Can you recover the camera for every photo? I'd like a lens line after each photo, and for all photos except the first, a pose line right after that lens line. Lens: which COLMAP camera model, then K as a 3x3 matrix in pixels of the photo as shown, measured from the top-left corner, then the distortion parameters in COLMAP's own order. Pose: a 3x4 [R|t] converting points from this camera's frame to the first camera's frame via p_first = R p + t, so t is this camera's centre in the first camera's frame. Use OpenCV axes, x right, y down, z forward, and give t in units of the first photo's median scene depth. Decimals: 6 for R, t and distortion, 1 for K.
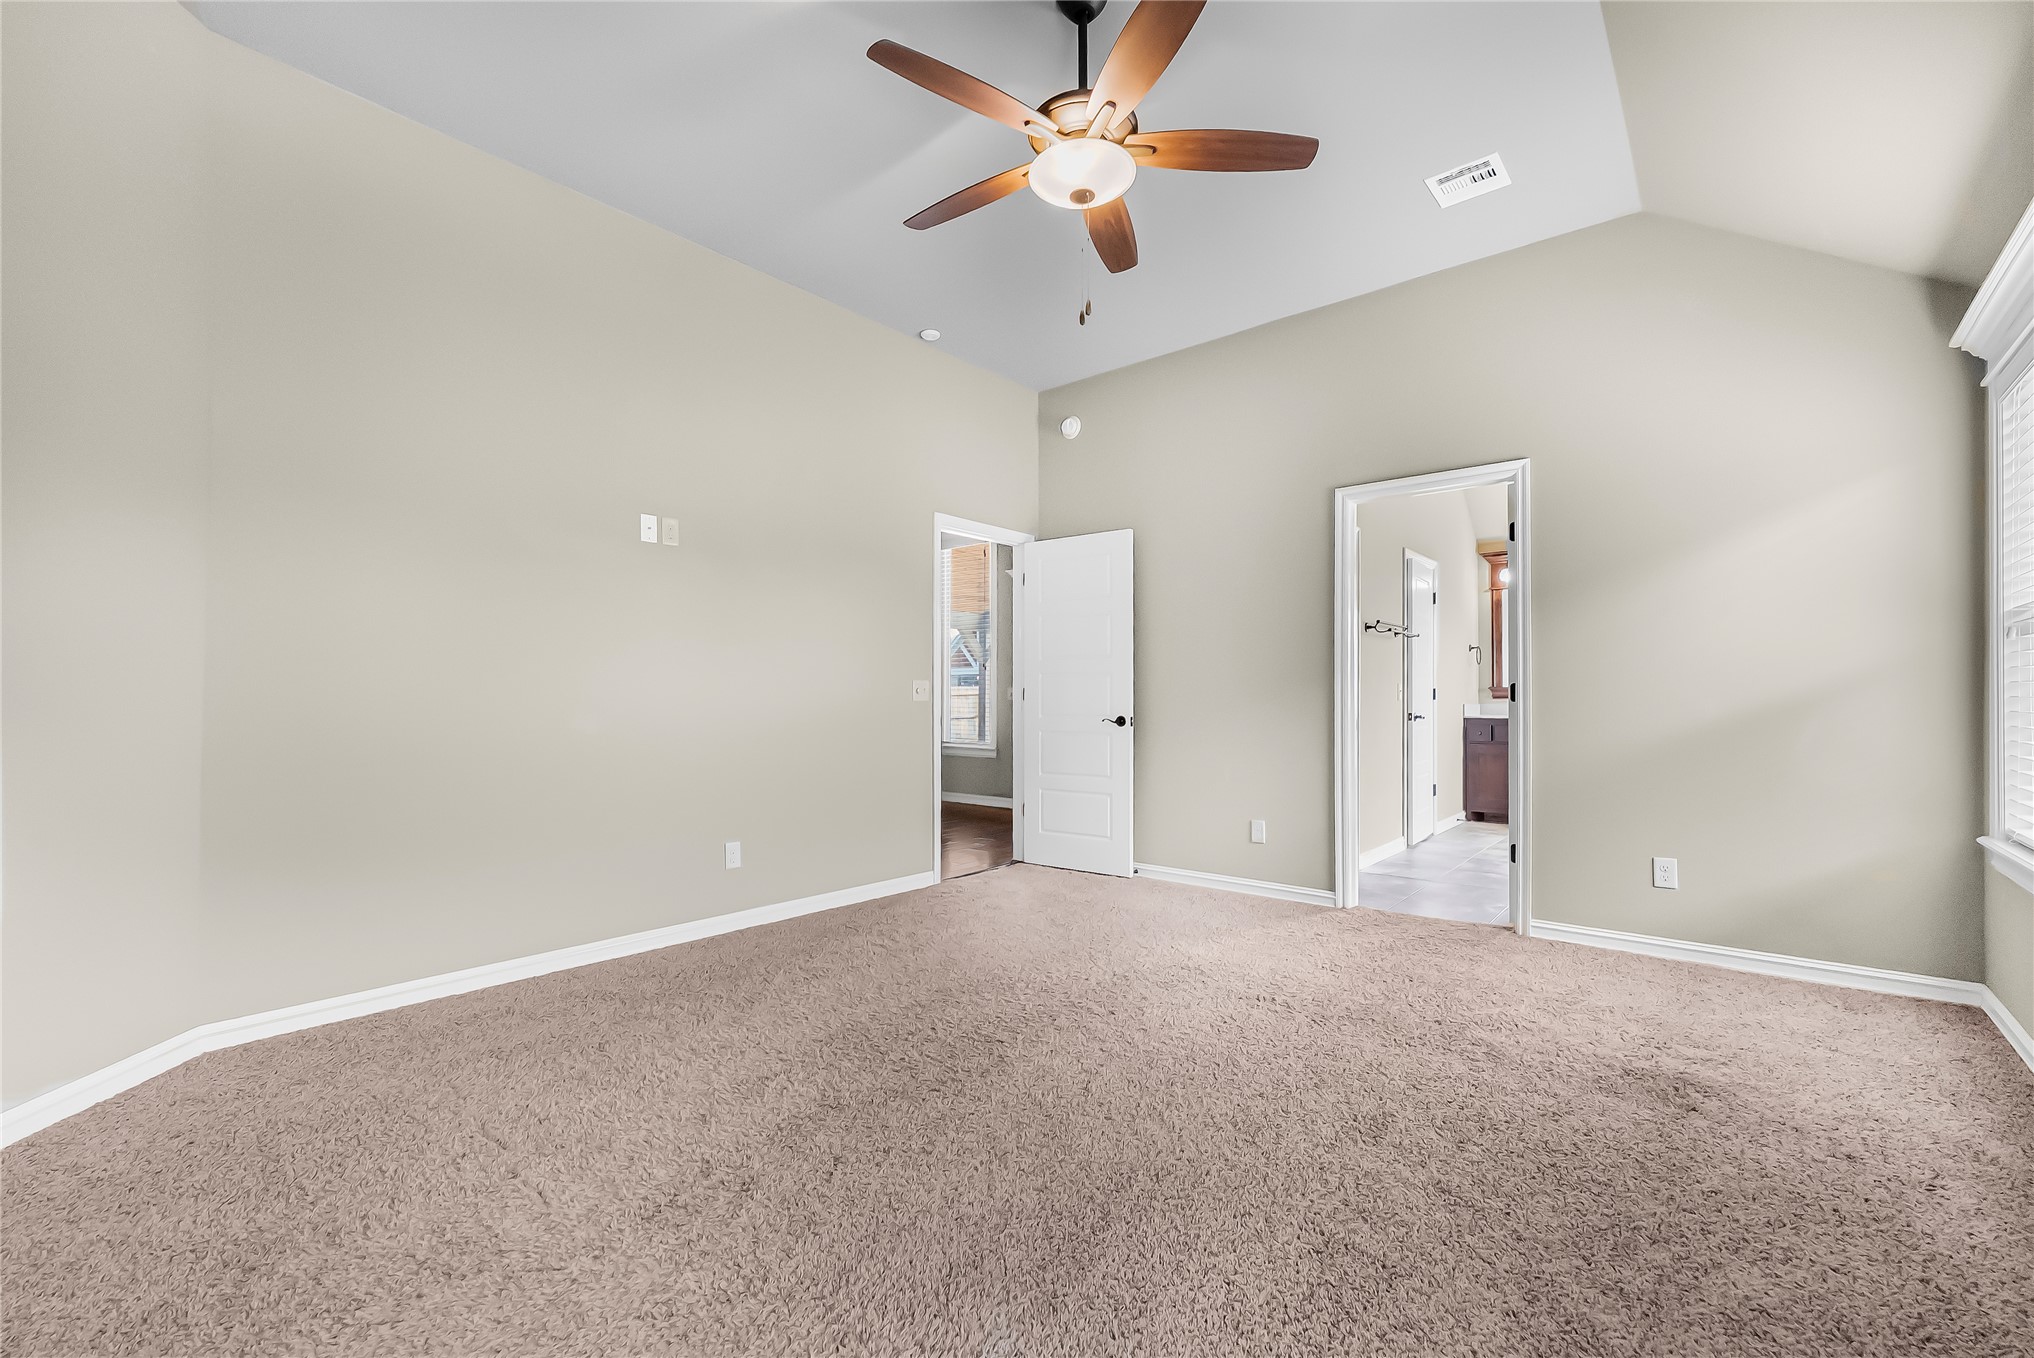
lens RADIAL K [[843.4, 0, 1016.6], [0, 843.4, 675.7], [0, 0, 1]] dist [-0.008501, -0.000463]
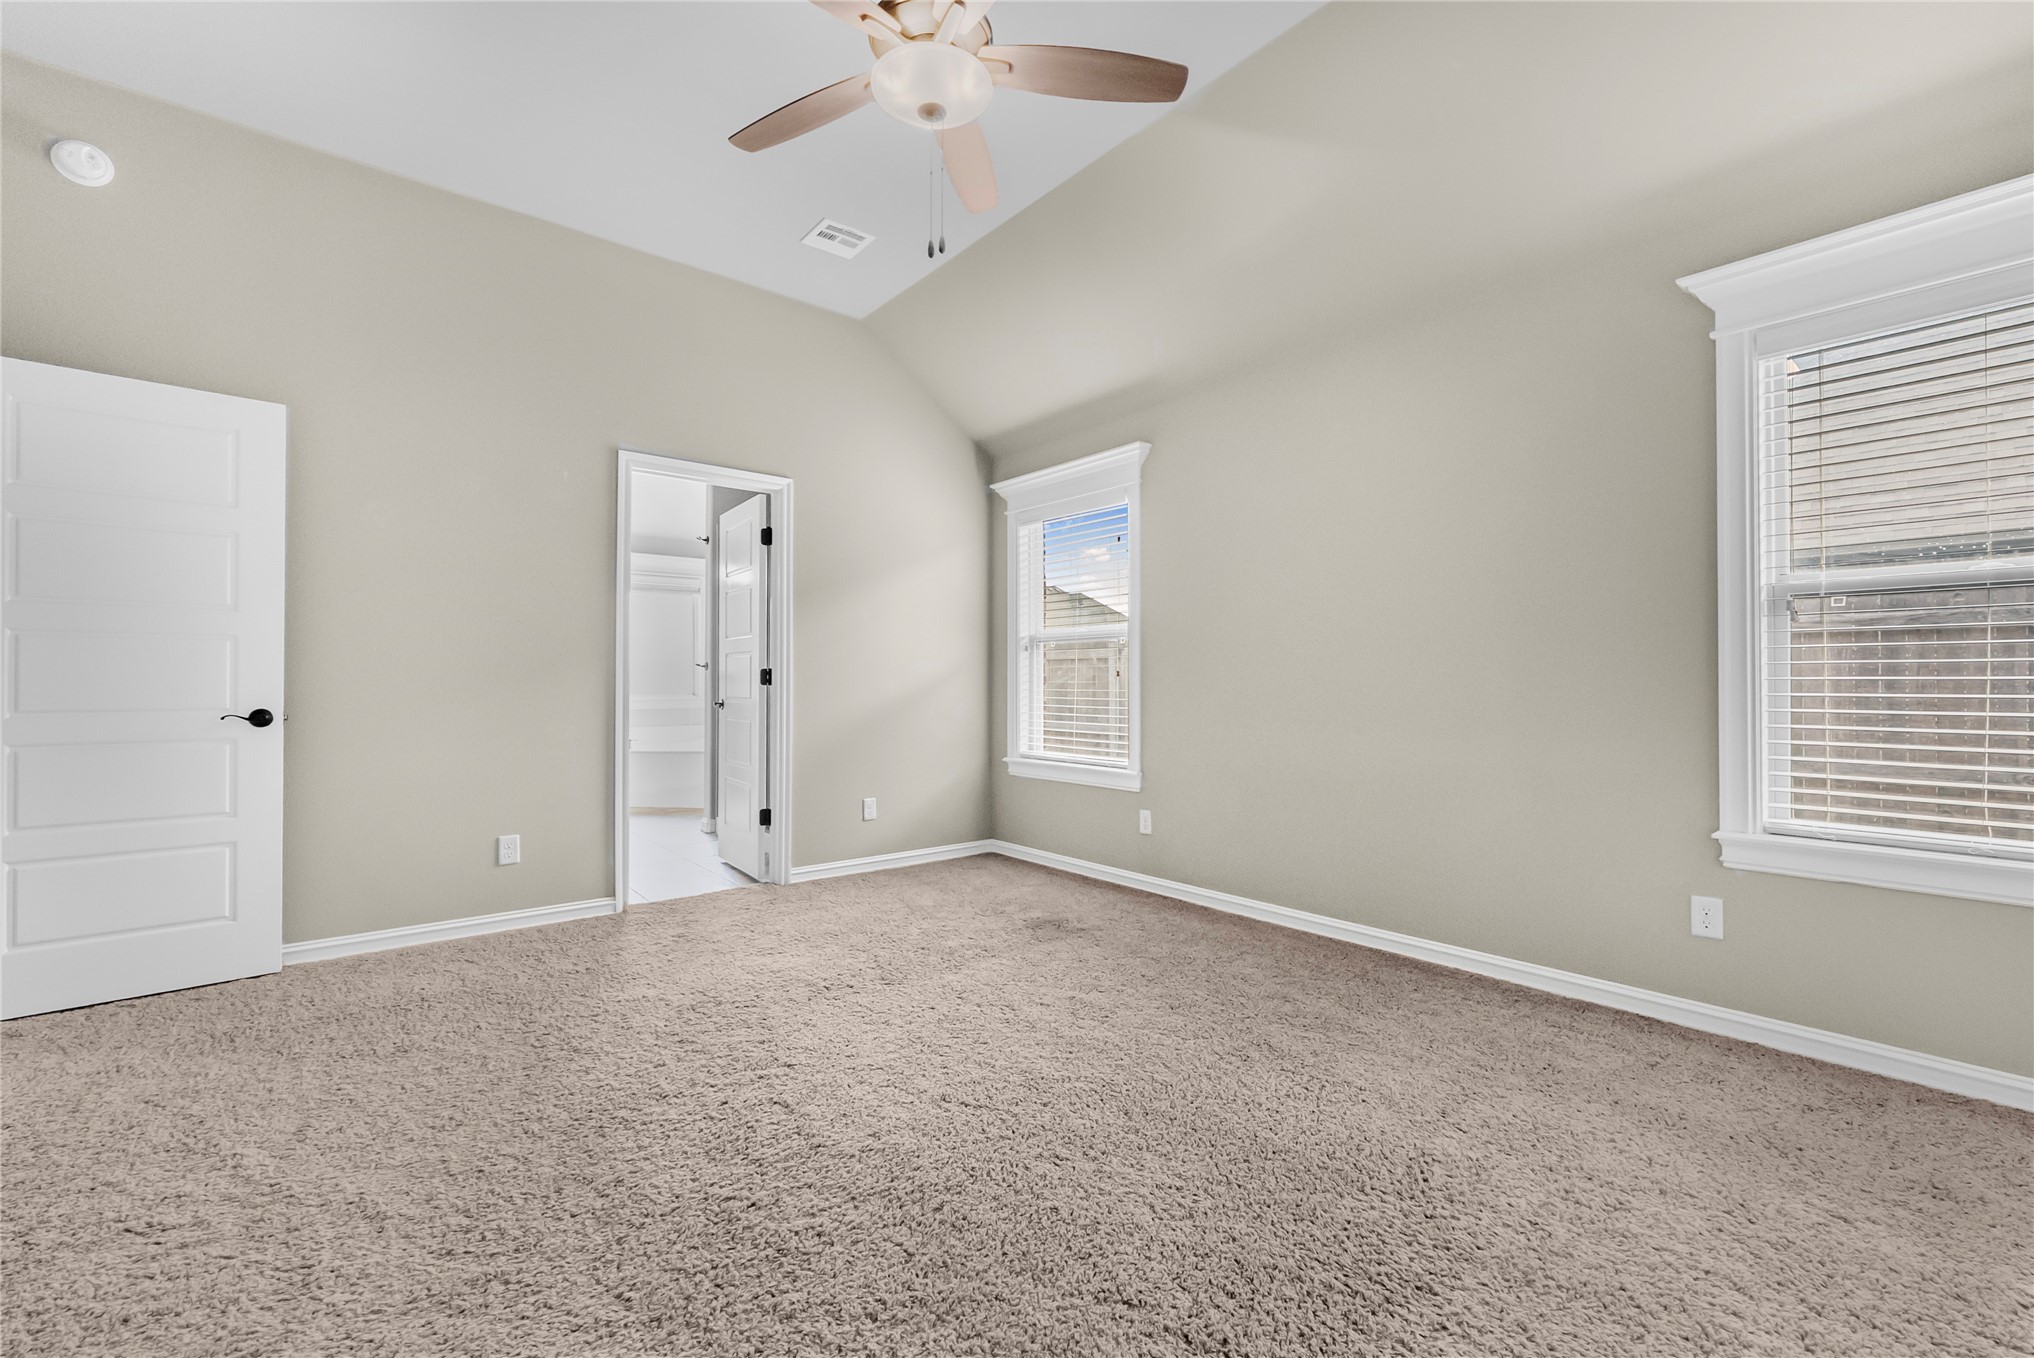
lens RADIAL K [[833.2, 0, 1023.7], [0, 833.2, 675.7], [0, 0, 1]] dist [-0.009710, -0.000689]
pose [[0.172113, 0.005676, 0.985061, -0.488686], [-0.031084, 0.999517, -0.000329, 0.008553], [-0.984587, -0.030563, 0.172207, 0.483380]]
